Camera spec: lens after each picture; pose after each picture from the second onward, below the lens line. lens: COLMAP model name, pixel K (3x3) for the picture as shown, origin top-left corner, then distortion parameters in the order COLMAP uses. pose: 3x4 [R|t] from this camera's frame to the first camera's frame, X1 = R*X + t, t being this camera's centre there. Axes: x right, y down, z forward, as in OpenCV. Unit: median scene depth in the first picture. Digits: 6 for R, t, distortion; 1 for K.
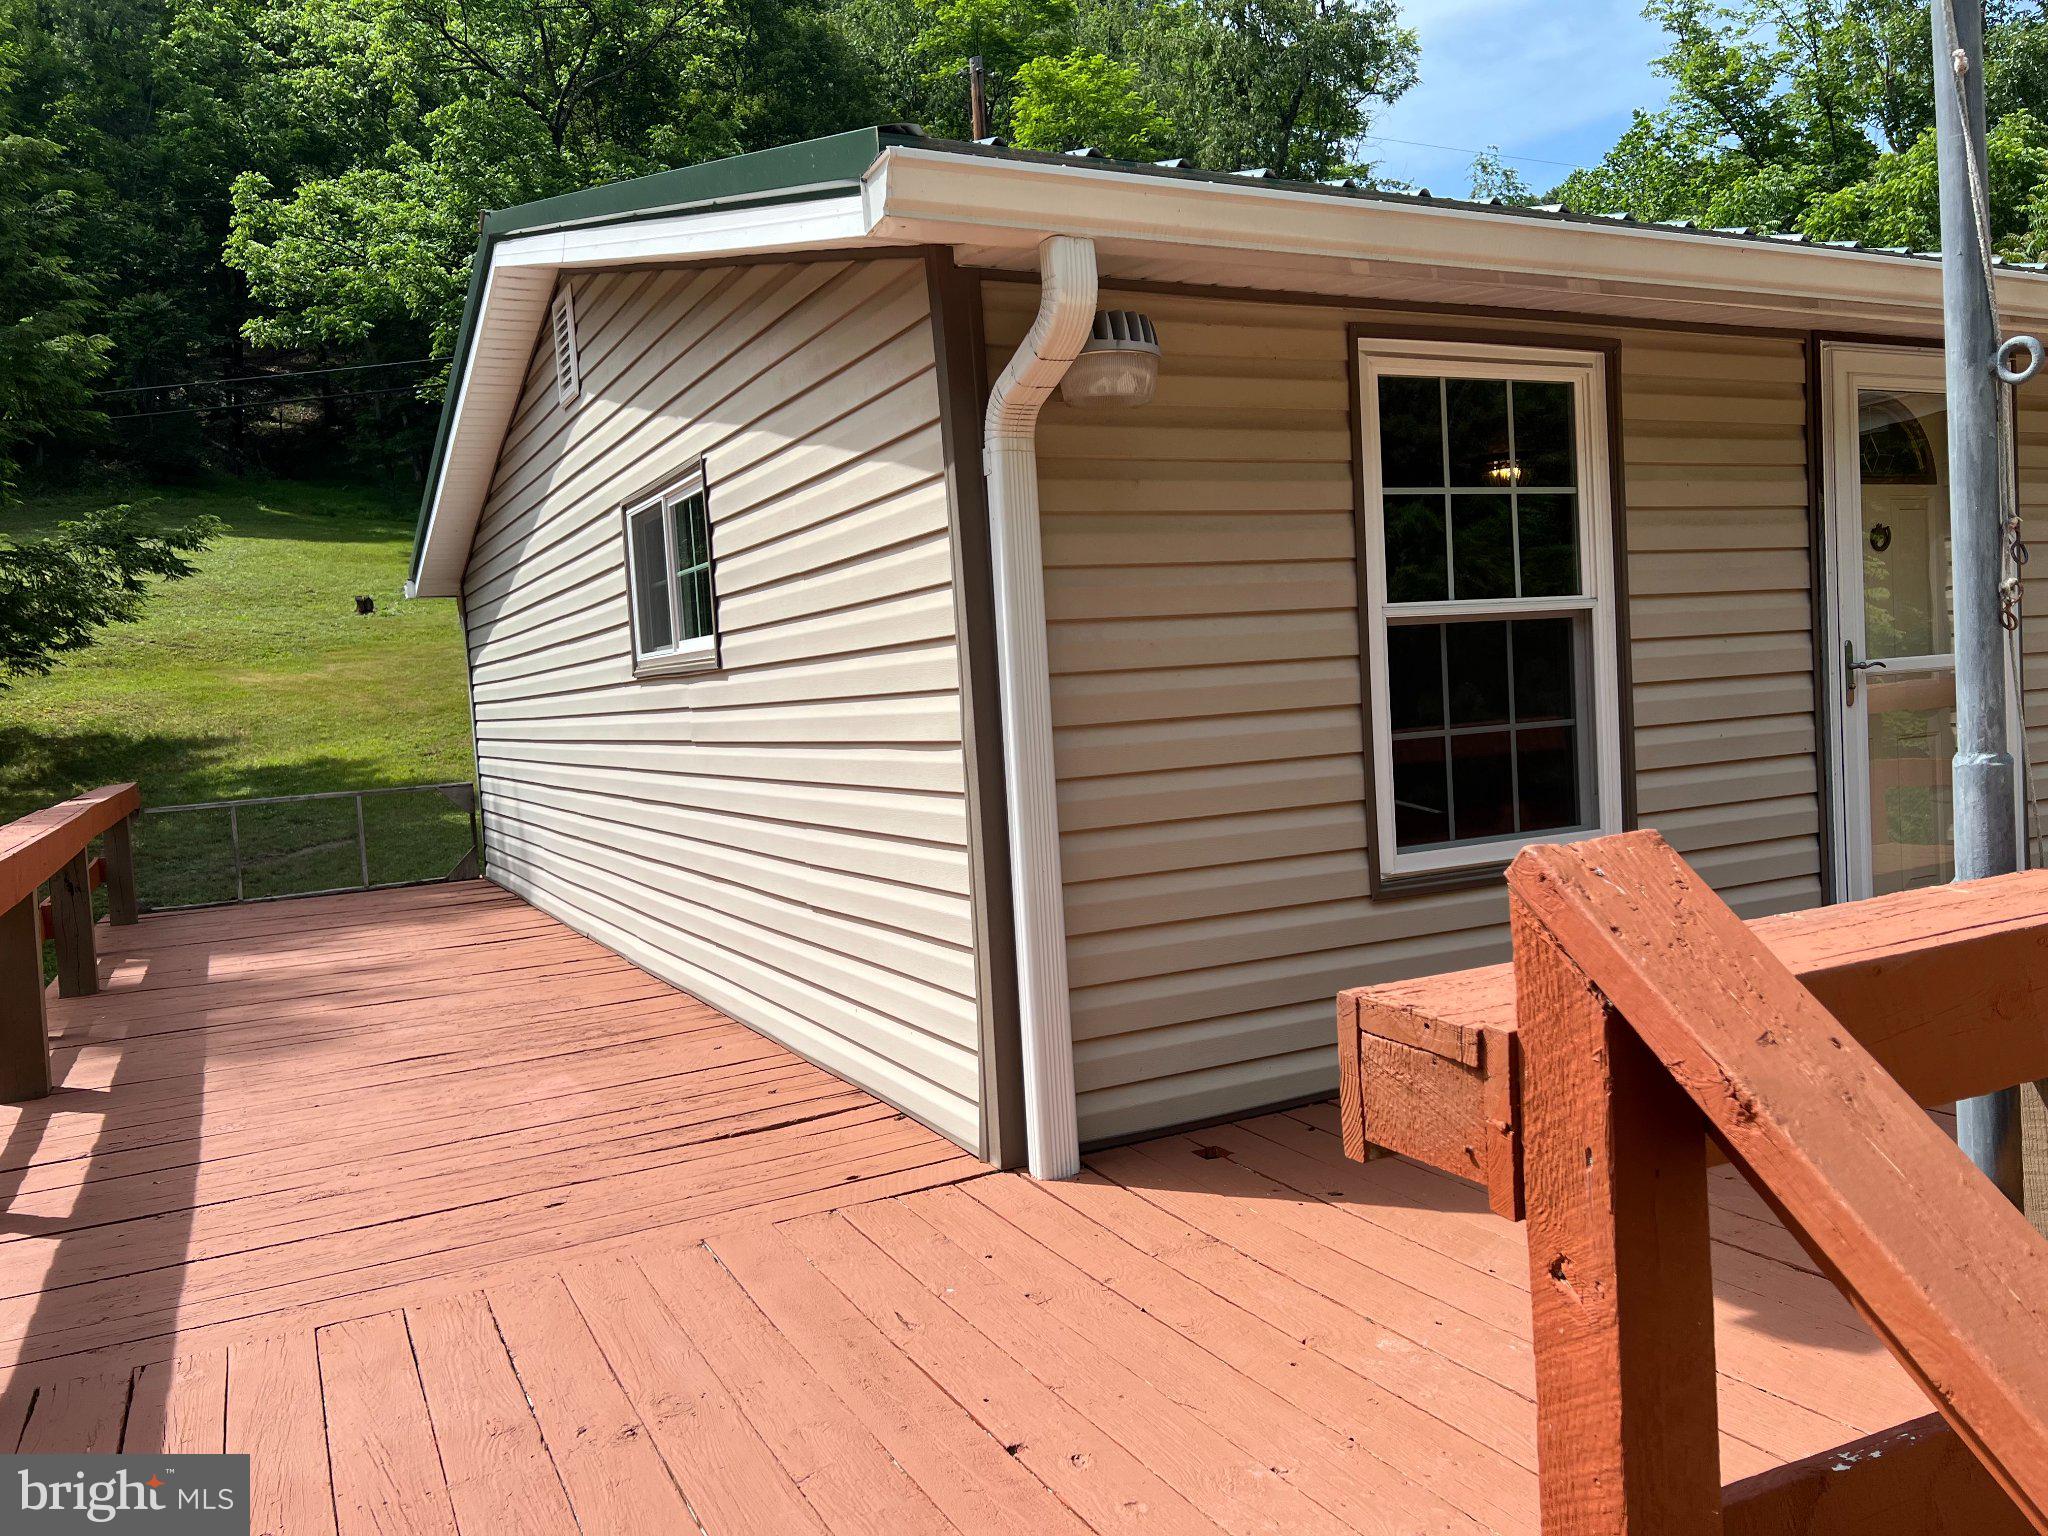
lens RADIAL K [[1565.6, 0, 1020.8], [0, 1565.6, 772.2], [0, 0, 1]] dist [0.071183, -0.080105]
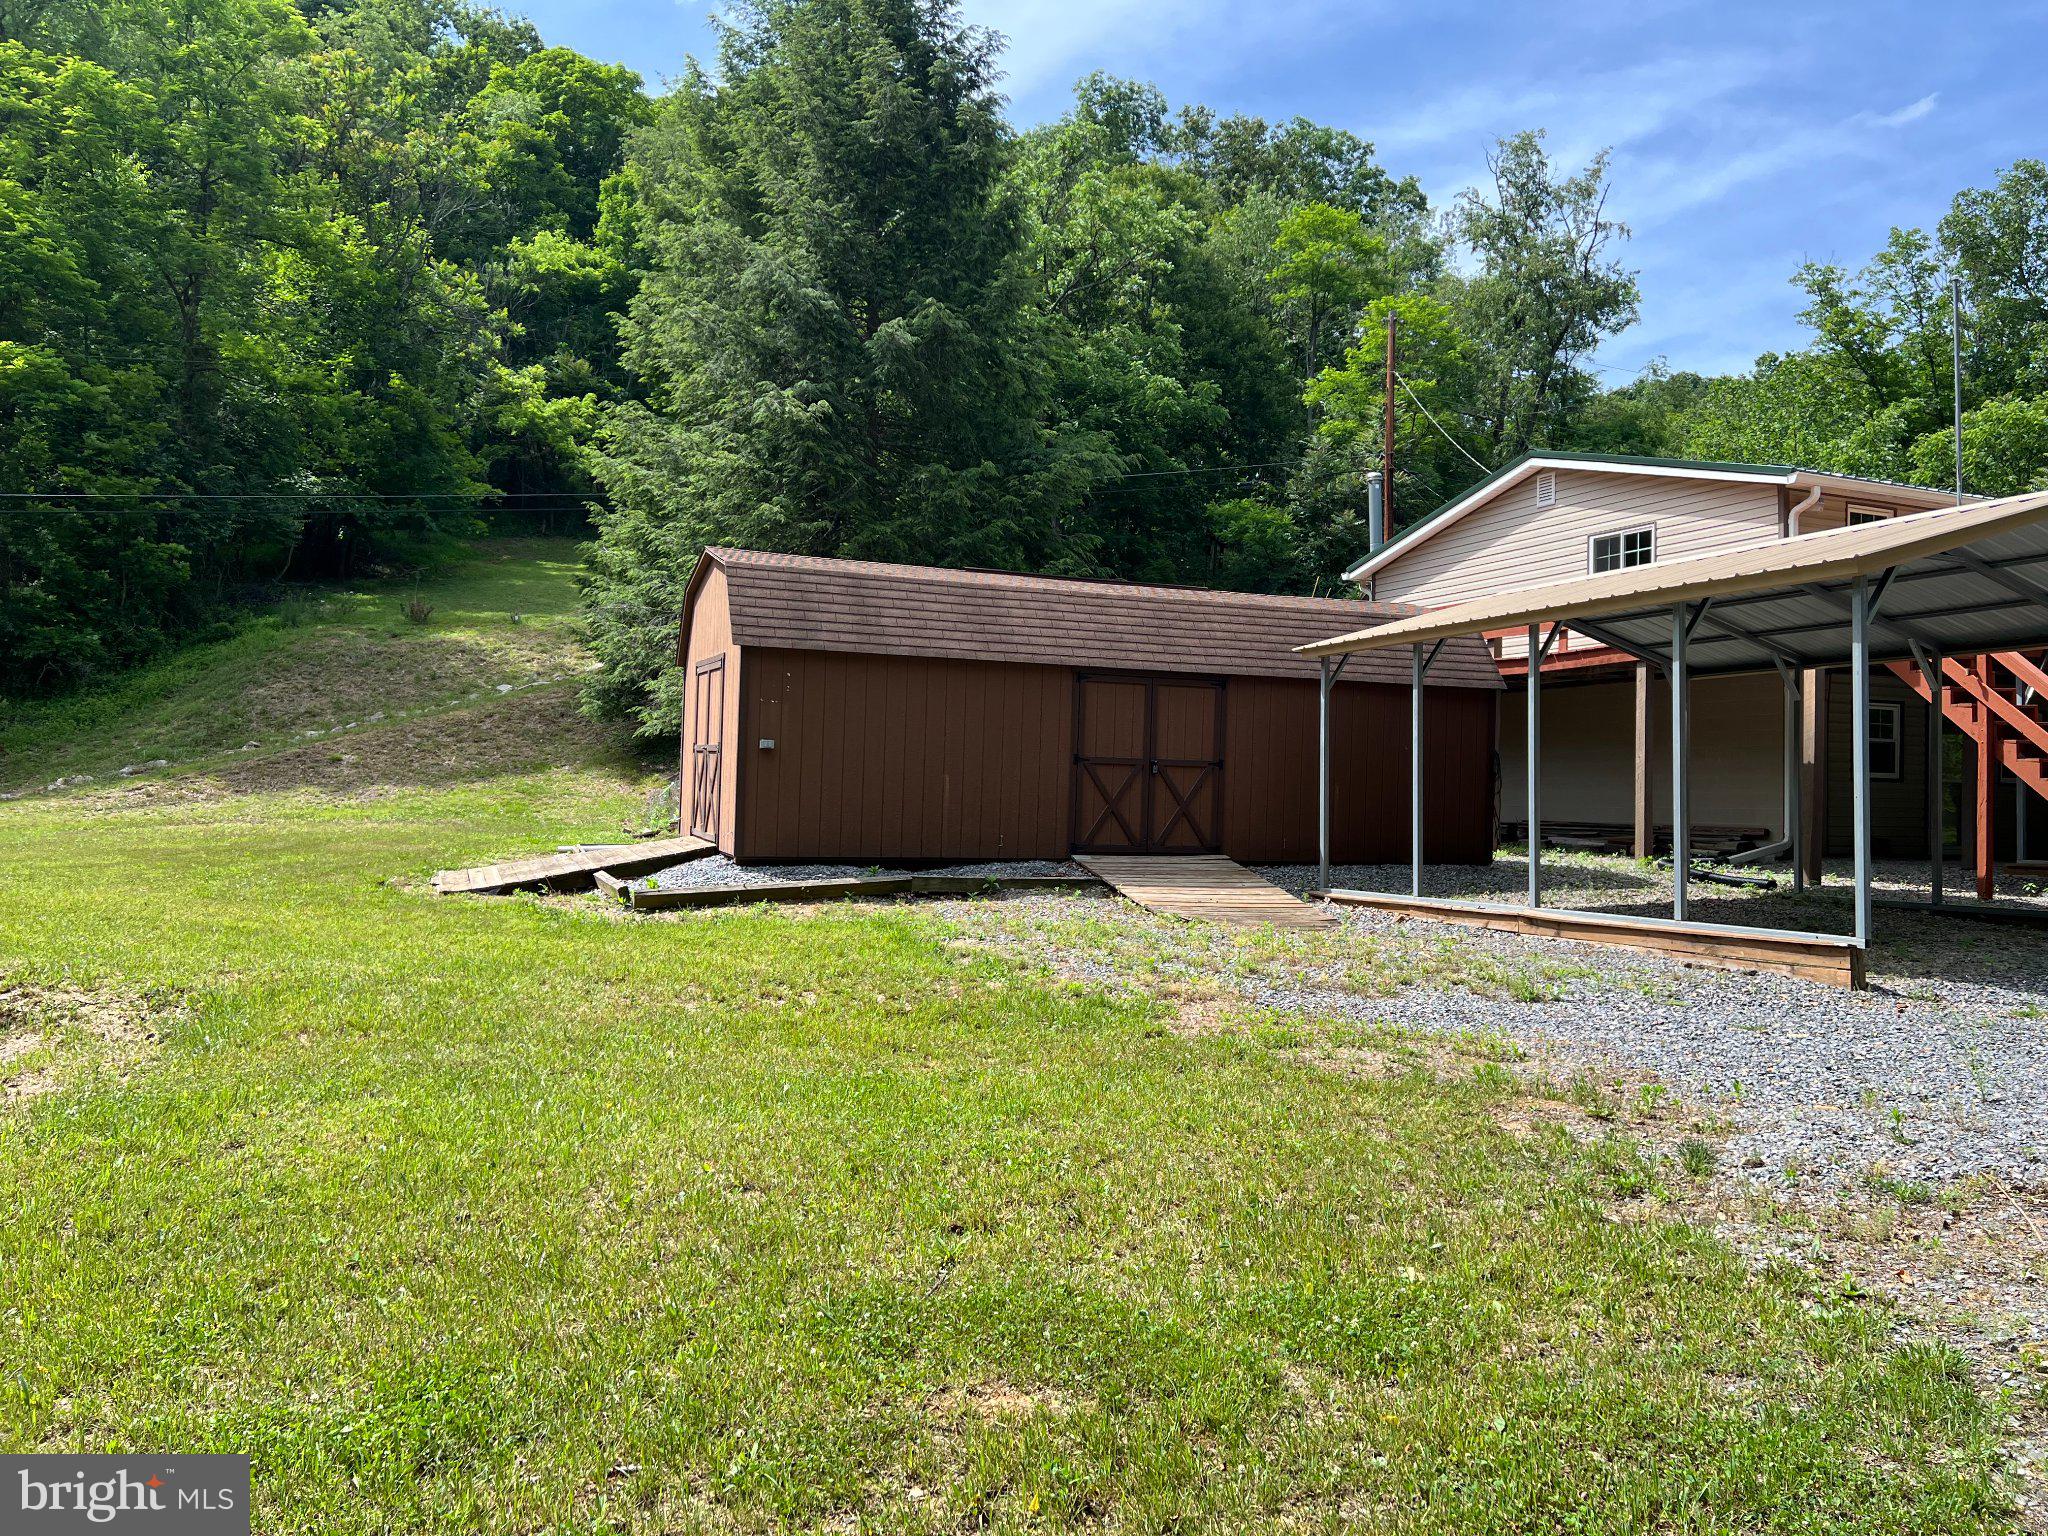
lens RADIAL K [[1542.1, 0, 1021.9], [0, 1542.1, 805.6], [0, 0, 1]] dist [0.056759, -0.112355]
pose [[0.996266, 0.074289, -0.043994, -1.756167], [-0.076581, 0.995657, -0.052935, 0.942853], [0.039871, 0.056106, 0.997628, -3.286397]]
